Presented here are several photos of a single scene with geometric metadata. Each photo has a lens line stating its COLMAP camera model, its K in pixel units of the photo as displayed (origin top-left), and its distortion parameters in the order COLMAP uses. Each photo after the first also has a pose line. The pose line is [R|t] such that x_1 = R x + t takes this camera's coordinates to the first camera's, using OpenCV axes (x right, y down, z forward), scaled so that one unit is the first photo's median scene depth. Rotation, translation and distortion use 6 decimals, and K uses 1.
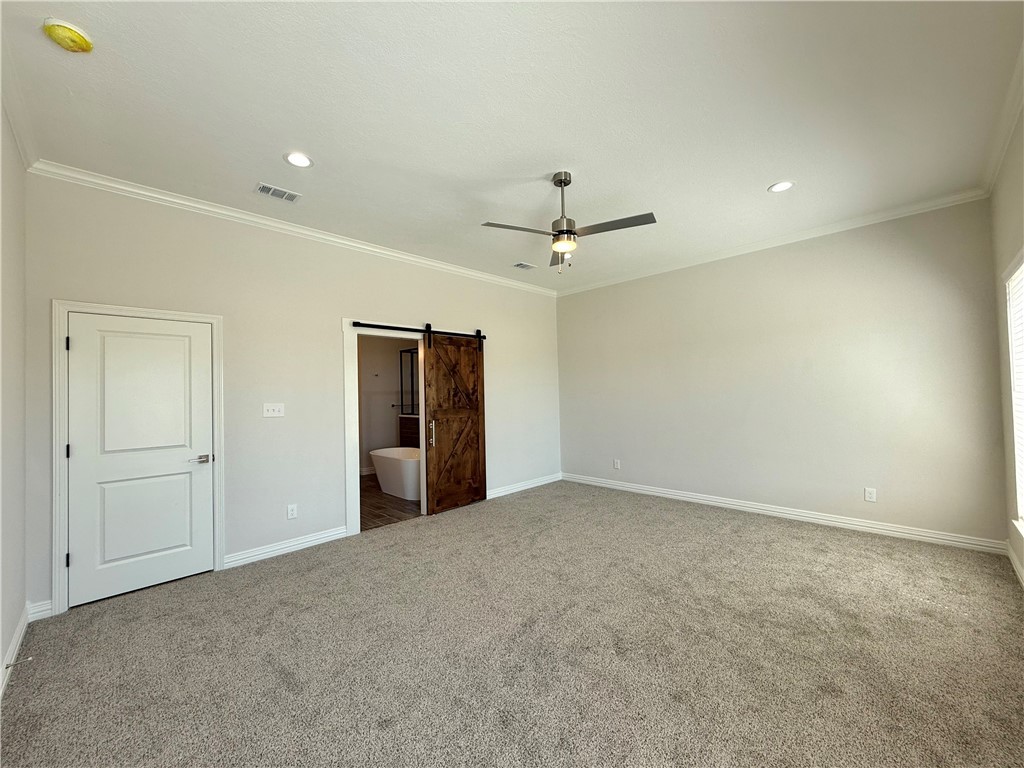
lens RADIAL K [[407.6, 0, 510.5], [0, 407.6, 381.5], [0, 0, 1]] dist [-0.000620, 0.000521]
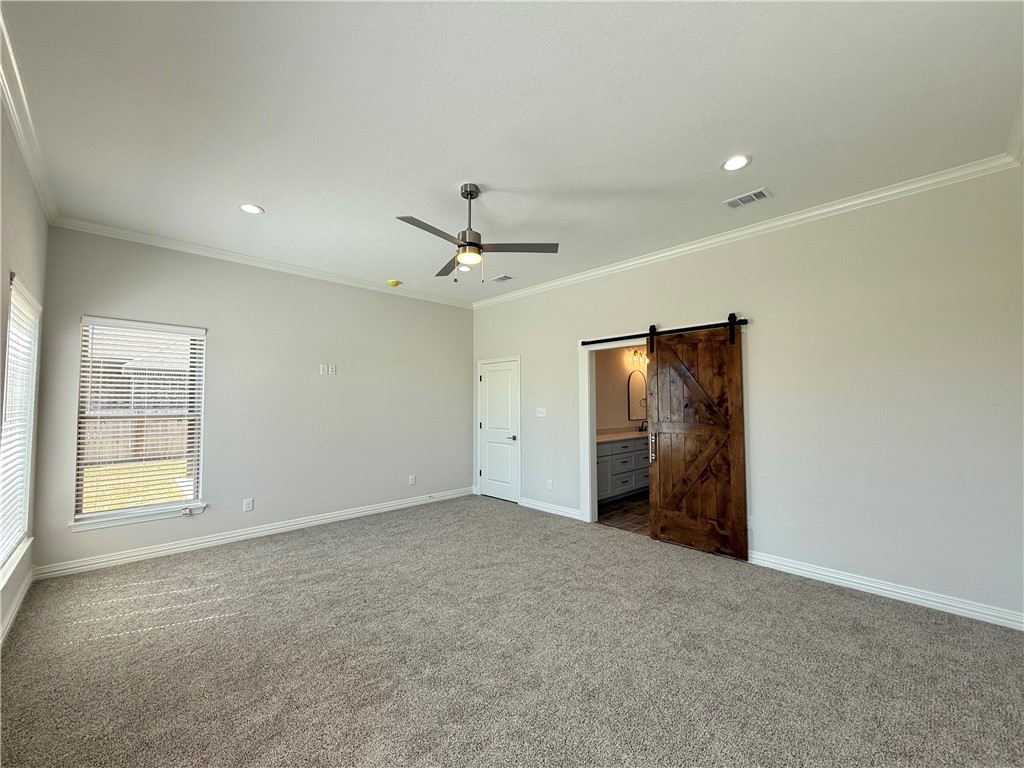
lens RADIAL K [[407.6, 0, 511.8], [0, 407.6, 381.7], [0, 0, 1]] dist [-0.000620, 0.000521]
pose [[-0.007250, -0.032458, -0.999447, 0.652854], [0.027930, 0.999077, -0.032649, 0.002881], [0.999584, -0.028151, -0.006336, 0.647057]]
